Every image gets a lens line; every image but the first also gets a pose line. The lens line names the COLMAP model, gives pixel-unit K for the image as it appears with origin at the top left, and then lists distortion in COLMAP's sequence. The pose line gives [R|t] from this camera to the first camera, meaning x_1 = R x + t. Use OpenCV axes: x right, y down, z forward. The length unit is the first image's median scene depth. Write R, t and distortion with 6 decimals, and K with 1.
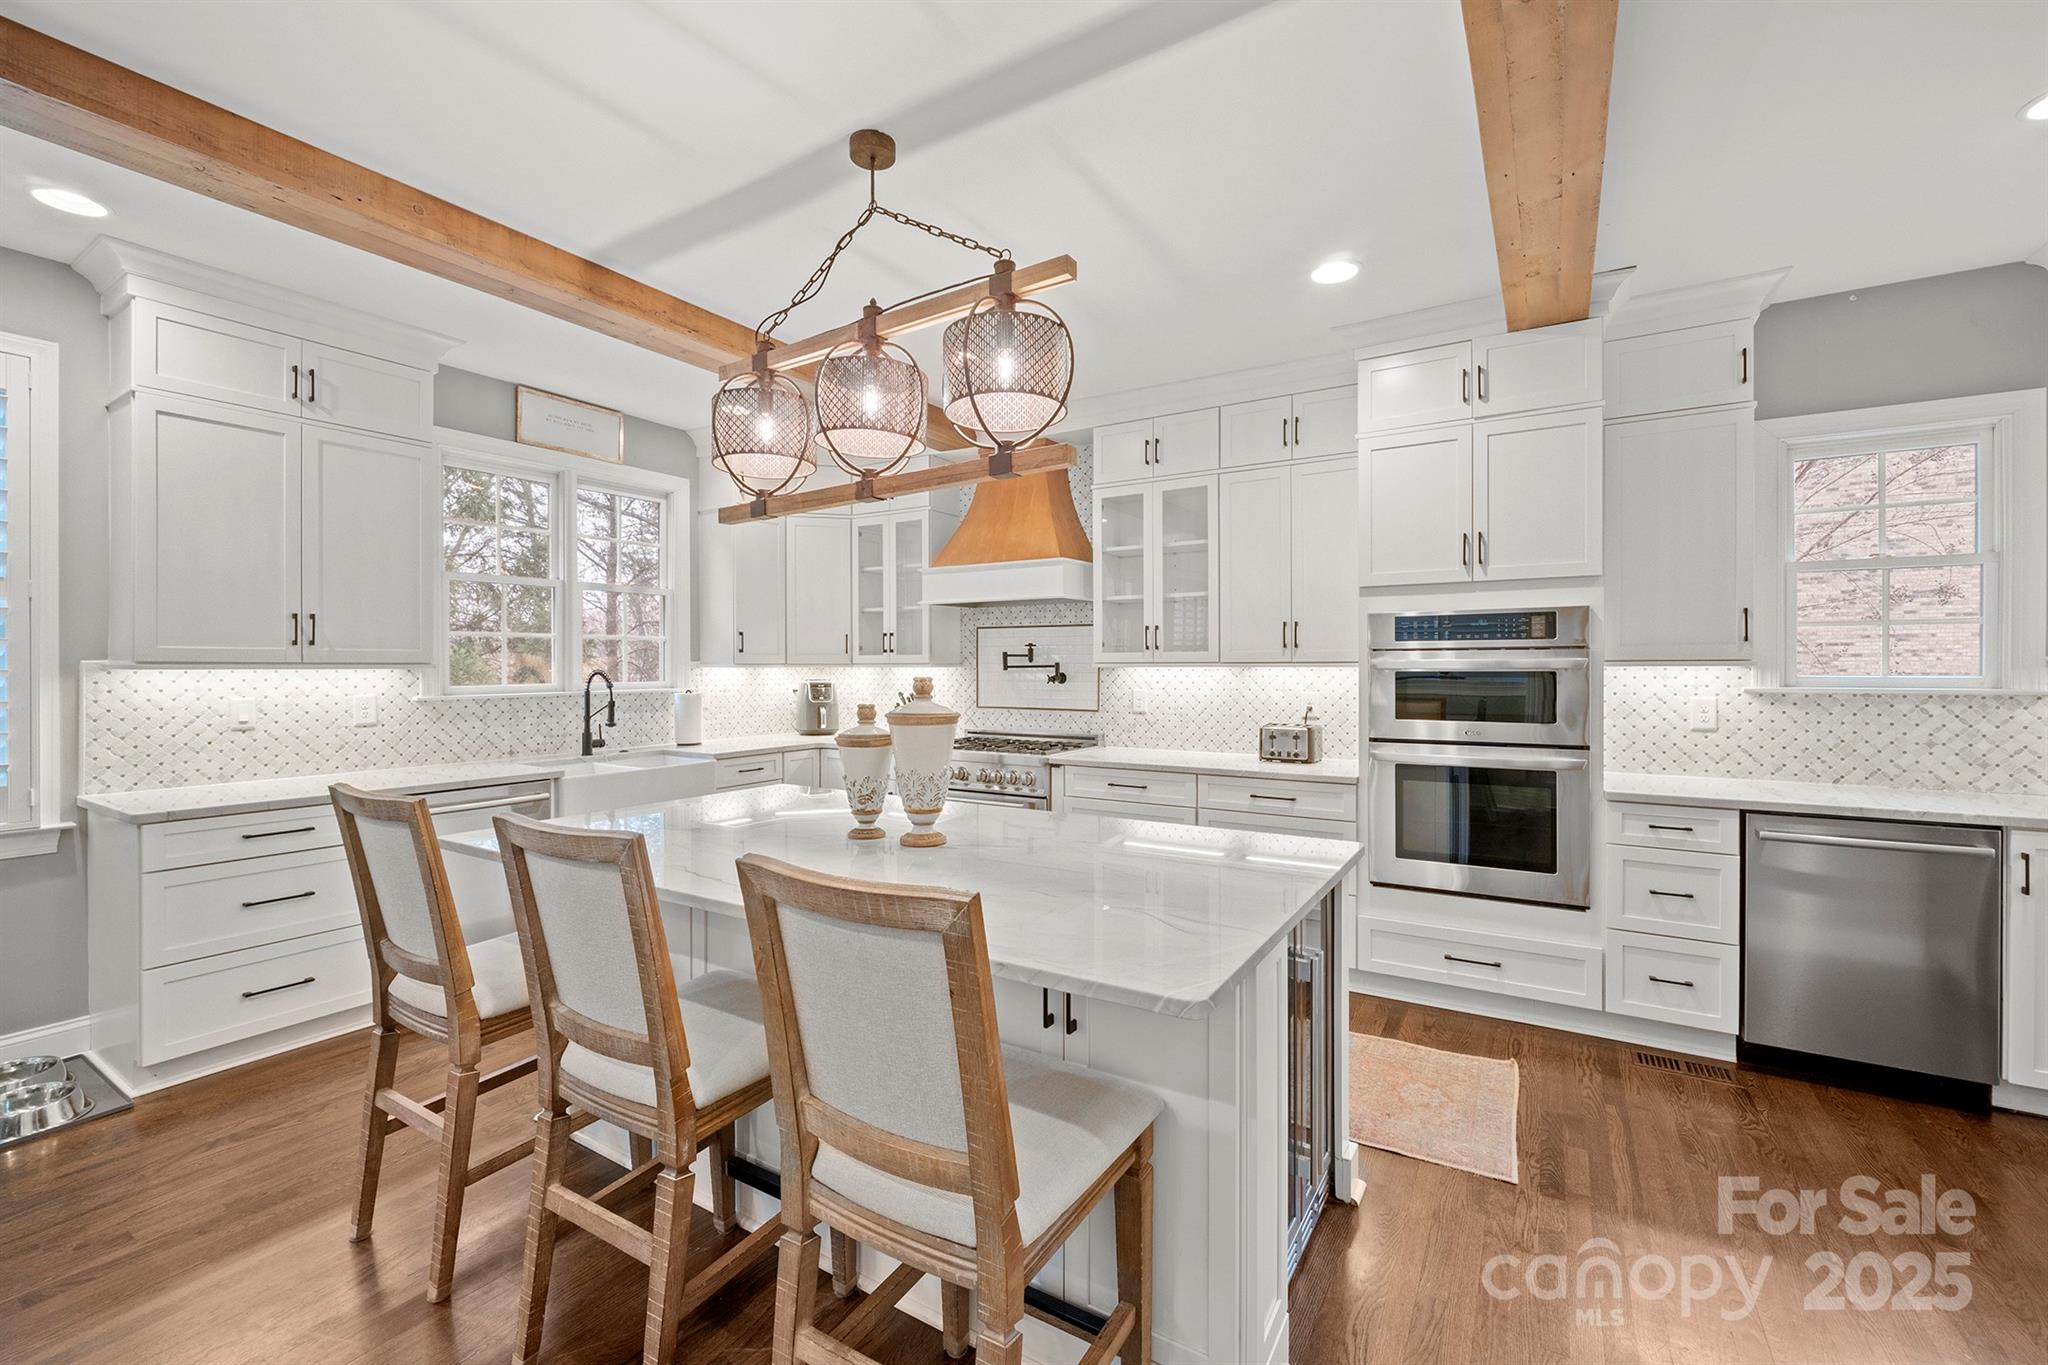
lens RADIAL K [[858.6, 0, 1029.9], [0, 858.6, 671.9], [0, 0, 1]] dist [-0.000802, -0.006096]
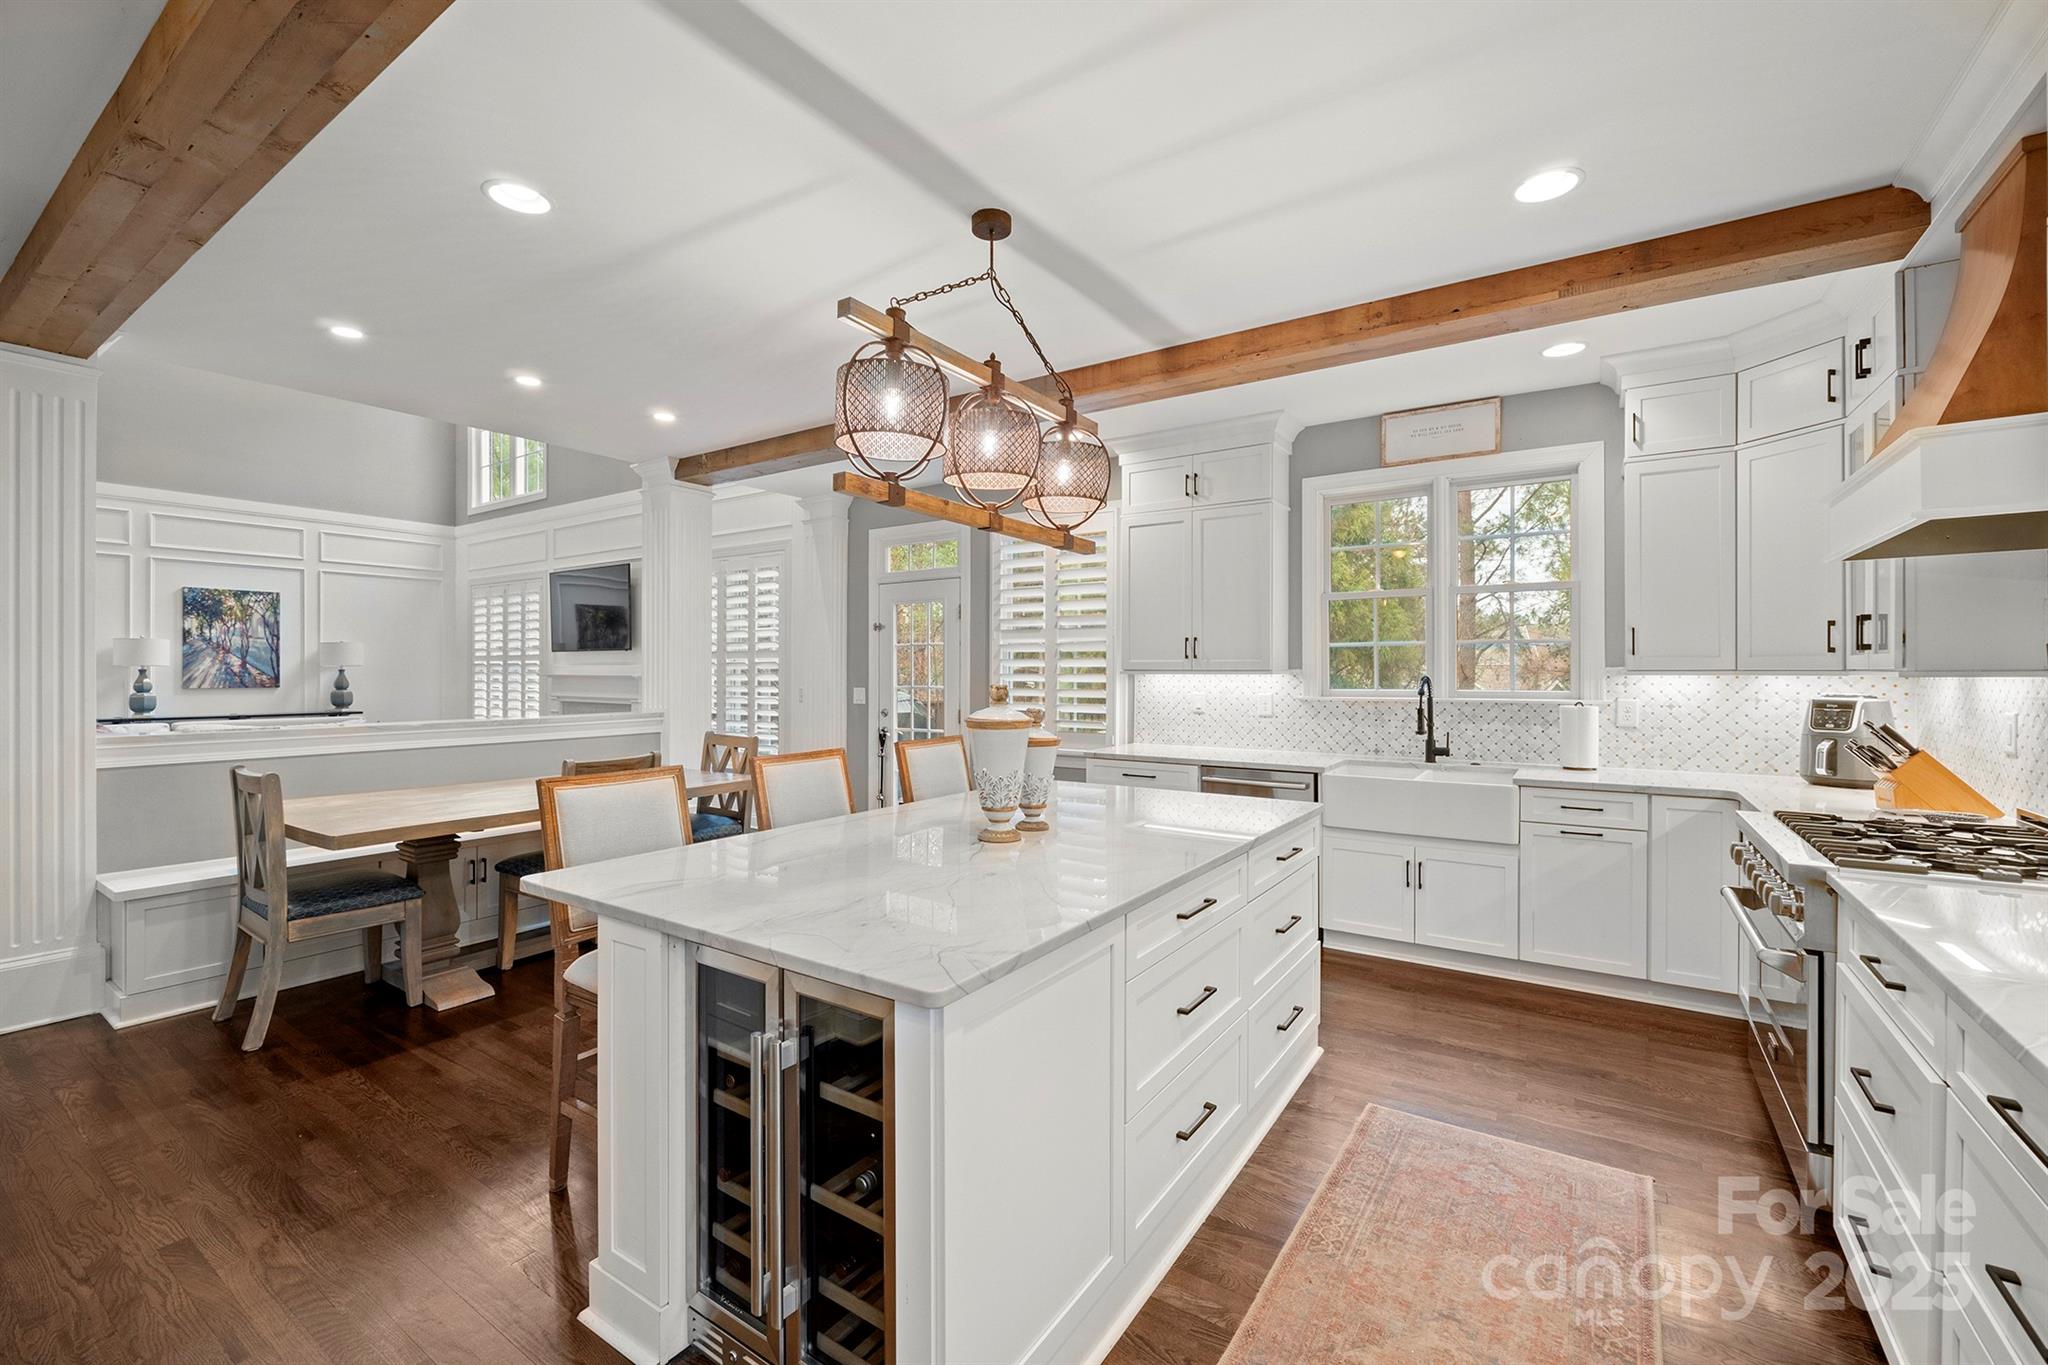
lens RADIAL K [[858.6, 0, 1029.9], [0, 858.6, 671.9], [0, 0, 1]] dist [-0.000802, -0.006096]
pose [[-0.034212, 0.006244, -0.999395, 0.538841], [-0.005505, 0.999964, 0.006436, -0.012828], [0.999399, 0.005722, -0.034176, 0.619466]]
